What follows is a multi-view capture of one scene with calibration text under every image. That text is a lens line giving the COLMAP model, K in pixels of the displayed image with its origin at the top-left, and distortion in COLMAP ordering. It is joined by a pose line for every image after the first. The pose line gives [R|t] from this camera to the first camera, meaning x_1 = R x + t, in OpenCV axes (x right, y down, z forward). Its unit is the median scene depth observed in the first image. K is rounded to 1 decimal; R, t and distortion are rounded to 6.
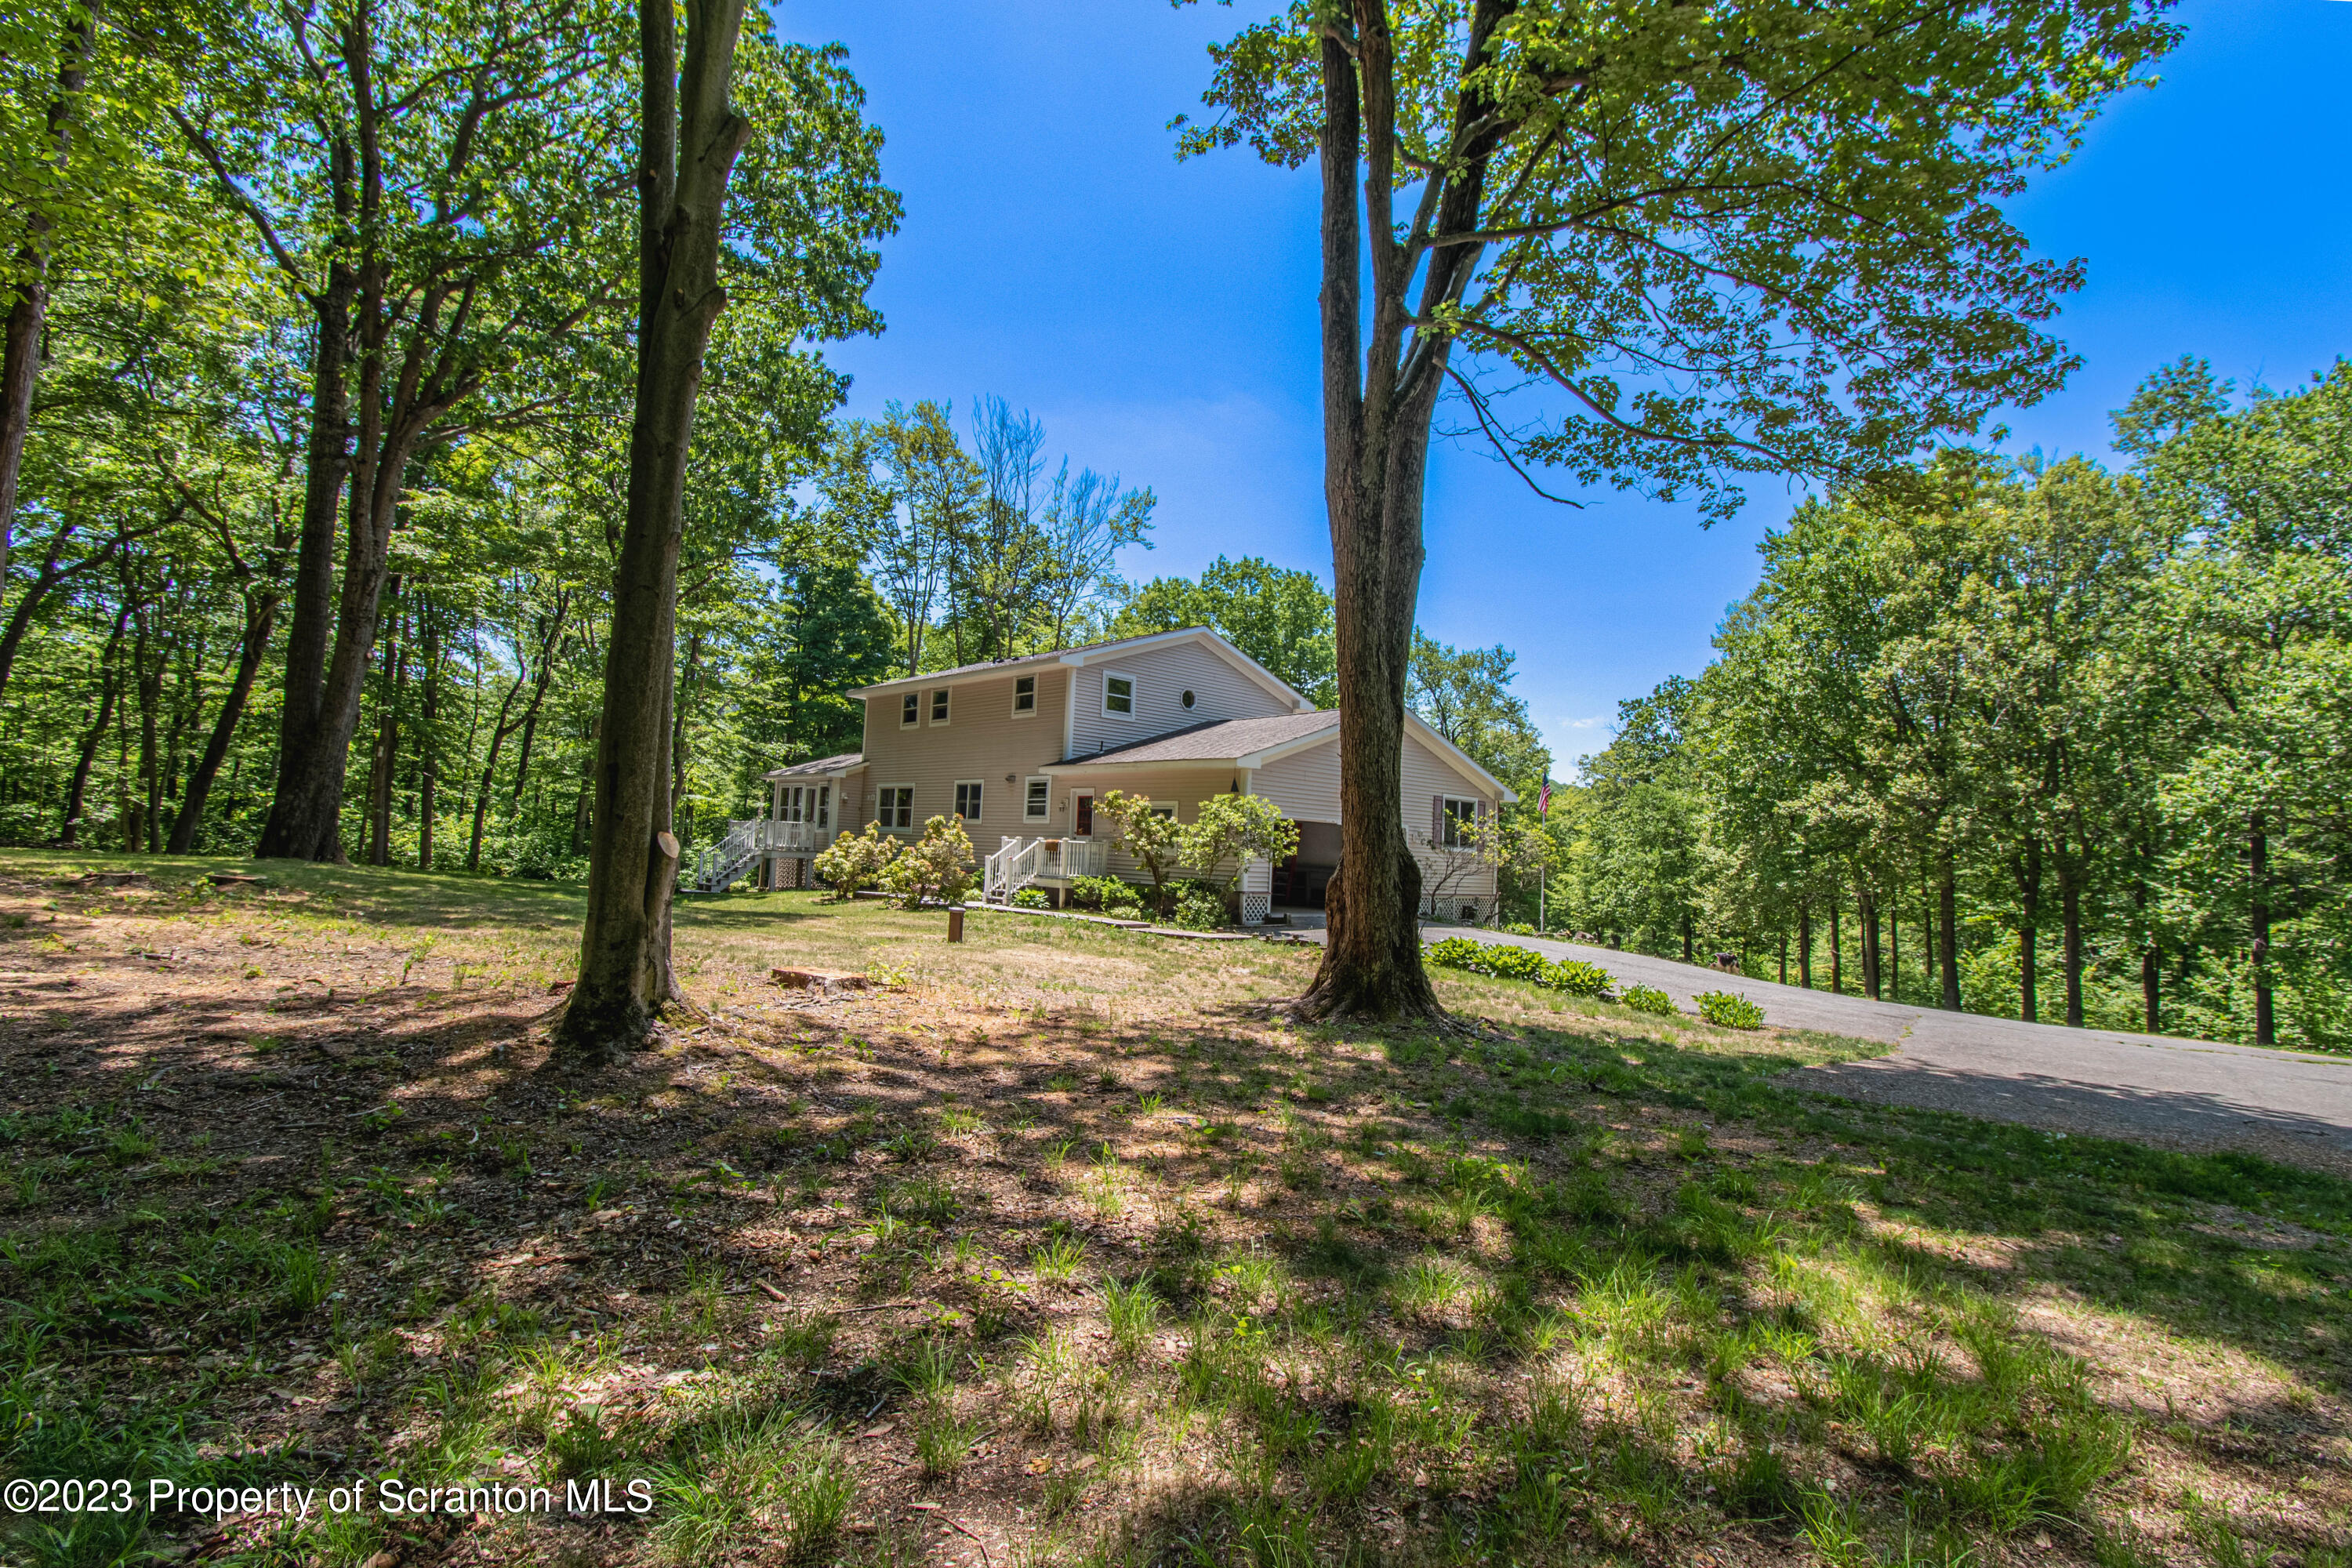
lens RADIAL K [[1127.9, 0, 1170.4], [0, 1127.9, 784.9], [0, 0, 1]] dist [0.002672, -0.000801]
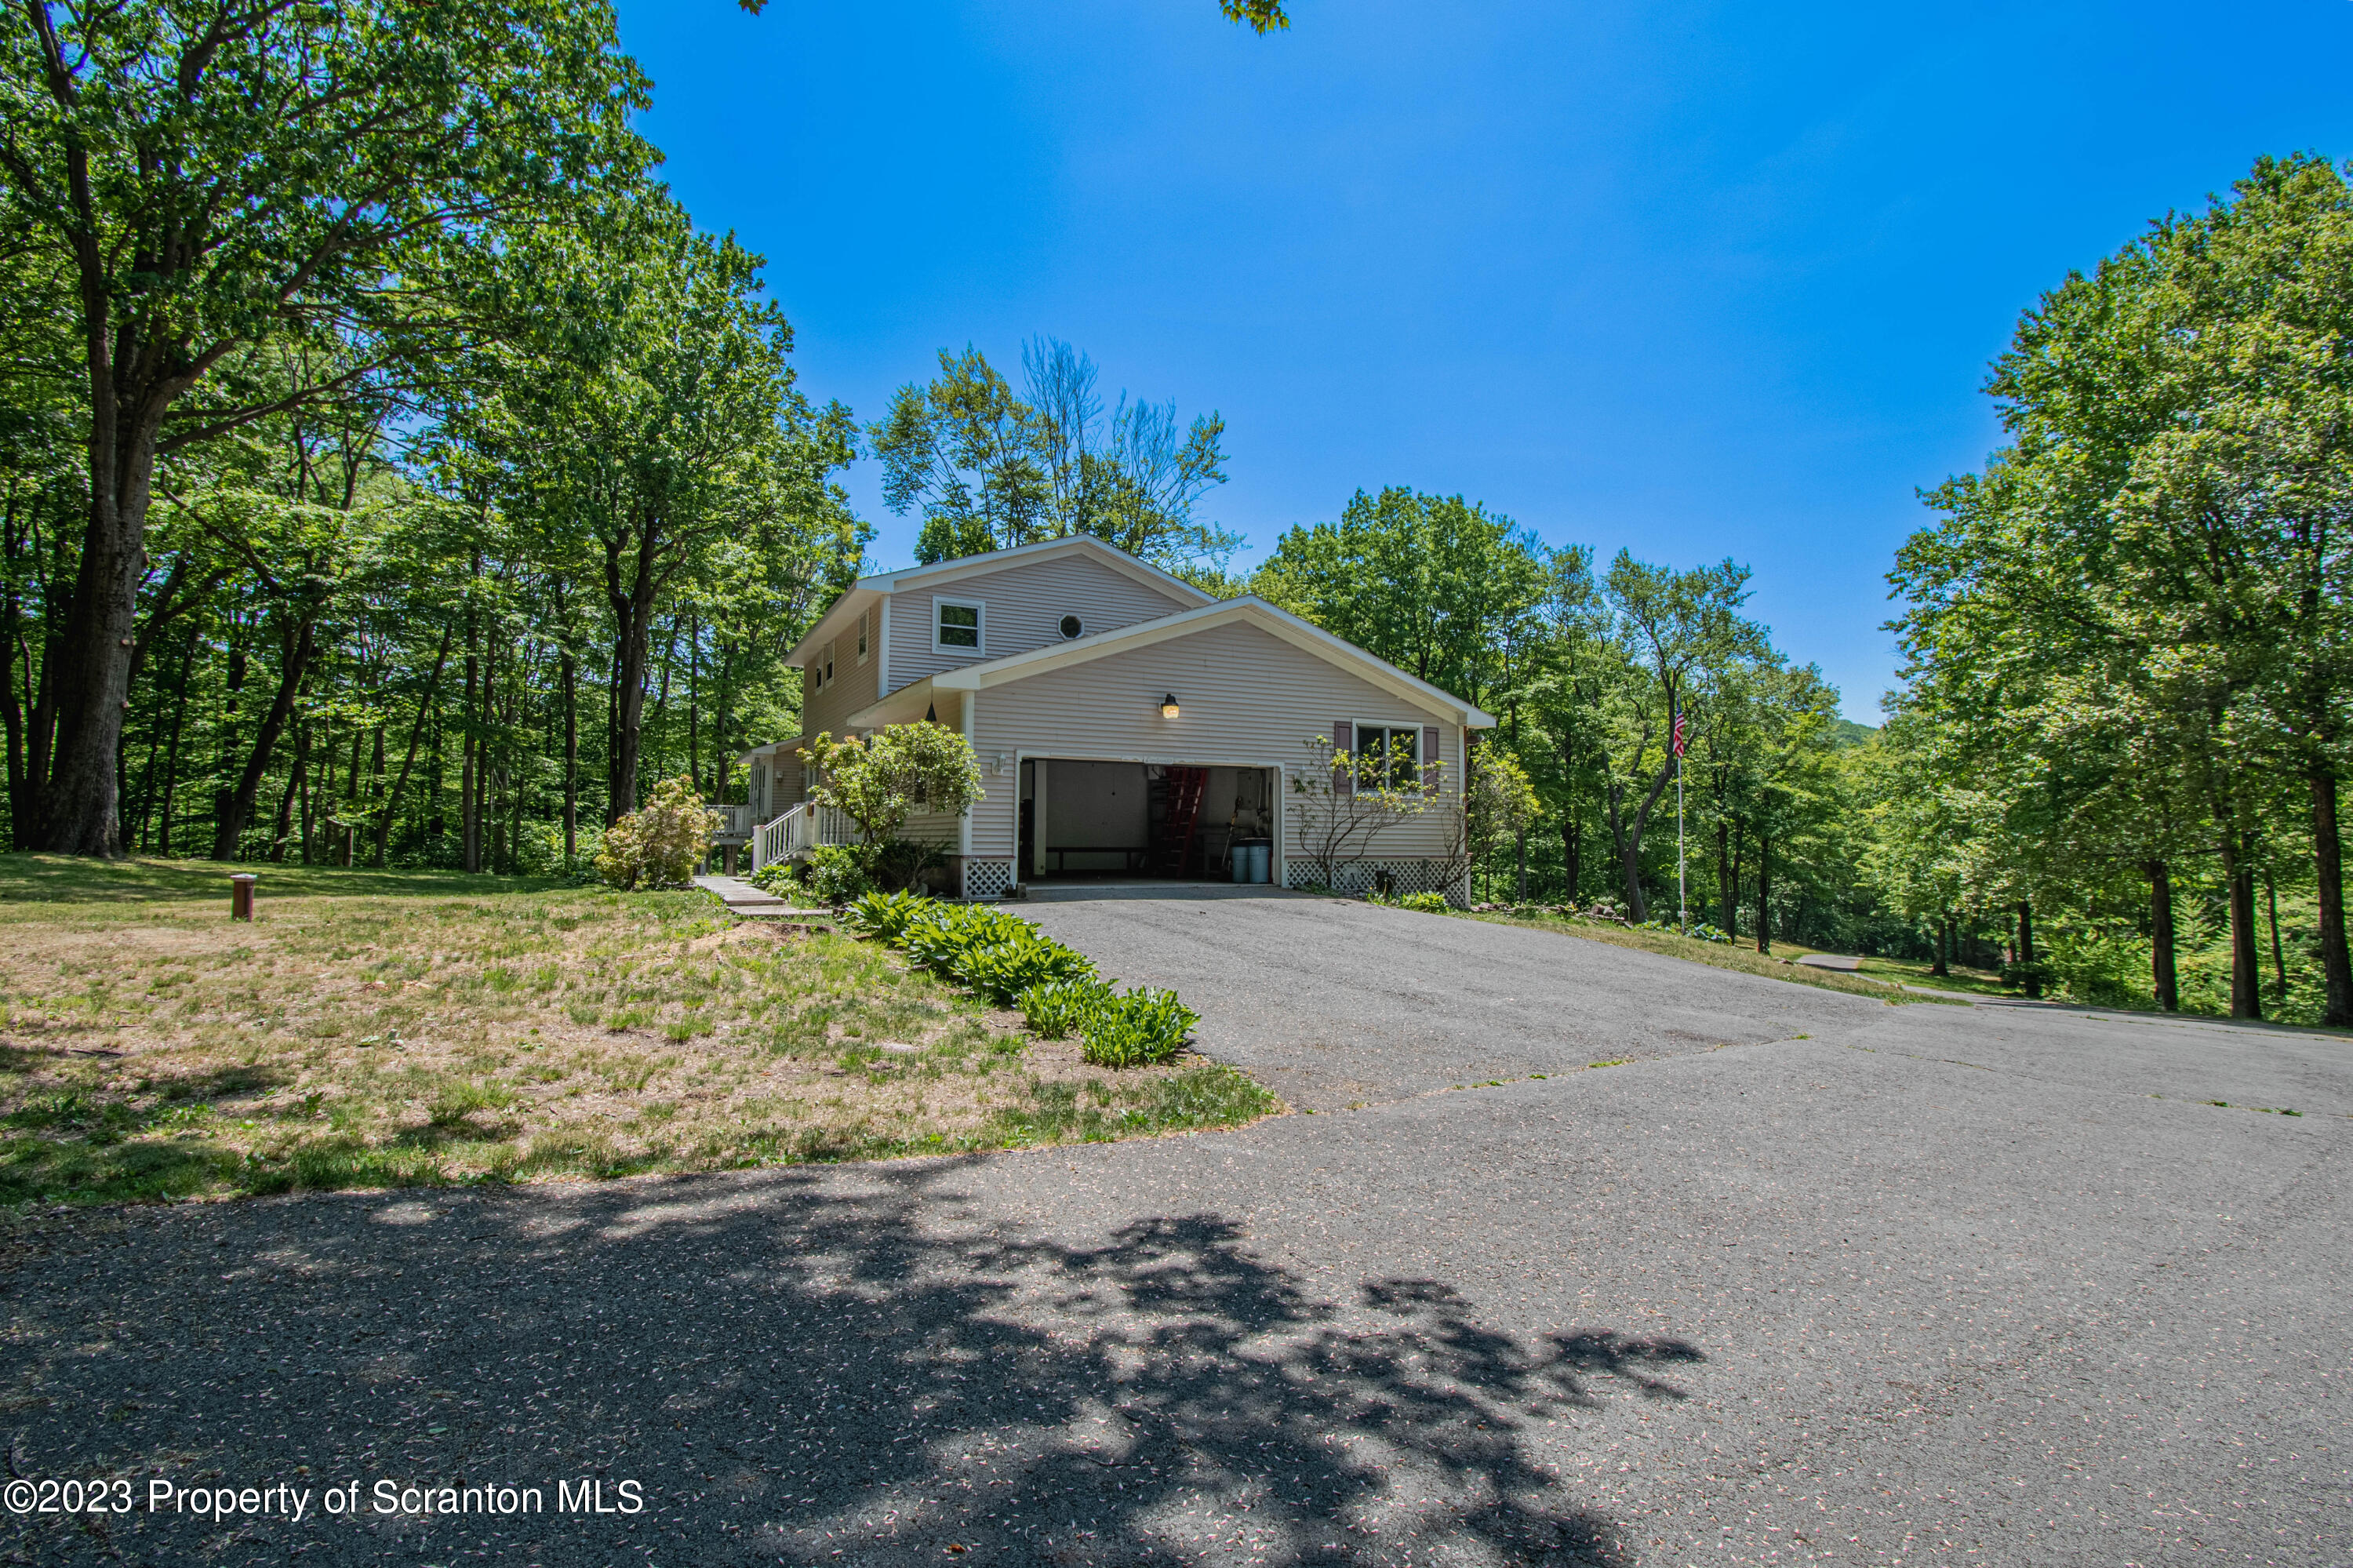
lens RADIAL K [[1128.4, 0, 1167.9], [0, 1128.4, 807.2], [0, 0, 1]] dist [0.002672, -0.000801]
pose [[0.954692, -0.045495, -0.294099, 0.274640], [0.052250, 0.998519, 0.015150, 0.039224], [0.292974, -0.029830, 0.955655, 0.208557]]
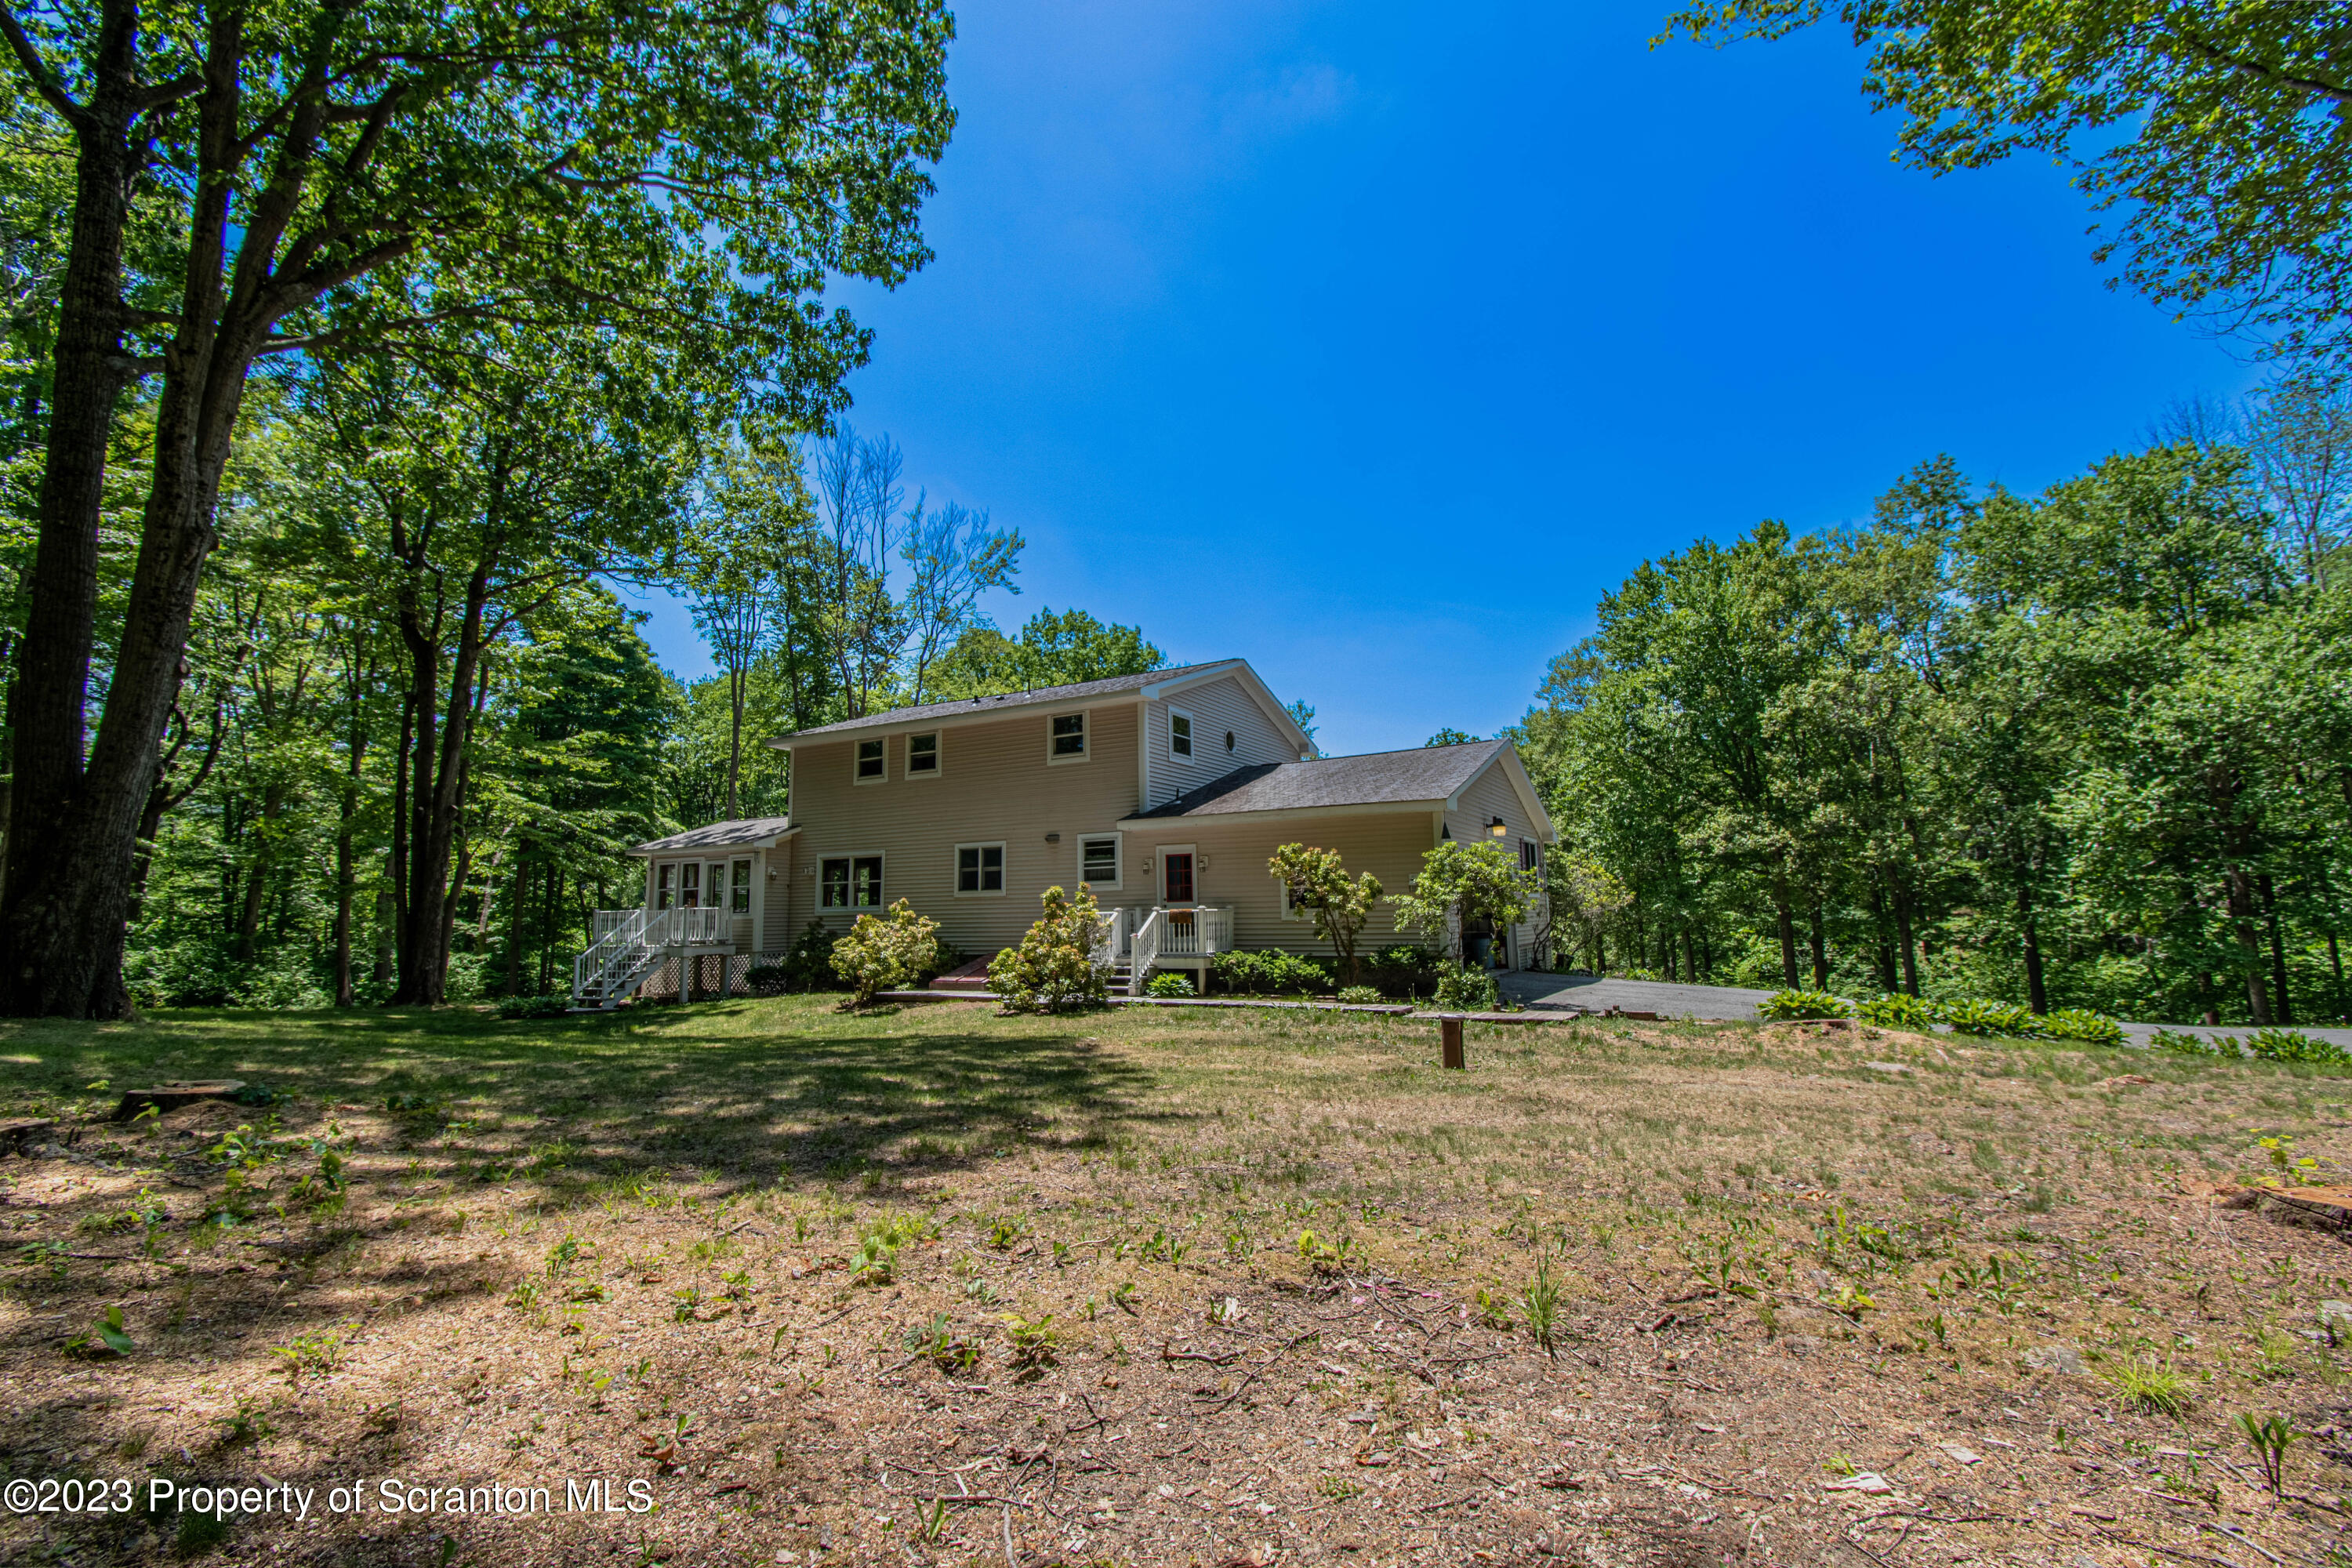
lens RADIAL K [[1057.0, 0, 1182.8], [0, 1057.0, 780.7], [0, 0, 1]] dist [-0.002081, -0.001088]
pose [[0.949452, -0.021304, 0.313188, -0.242829], [0.039894, 0.997794, -0.053068, -0.002139], [-0.311367, 0.062880, 0.948207, 0.197499]]
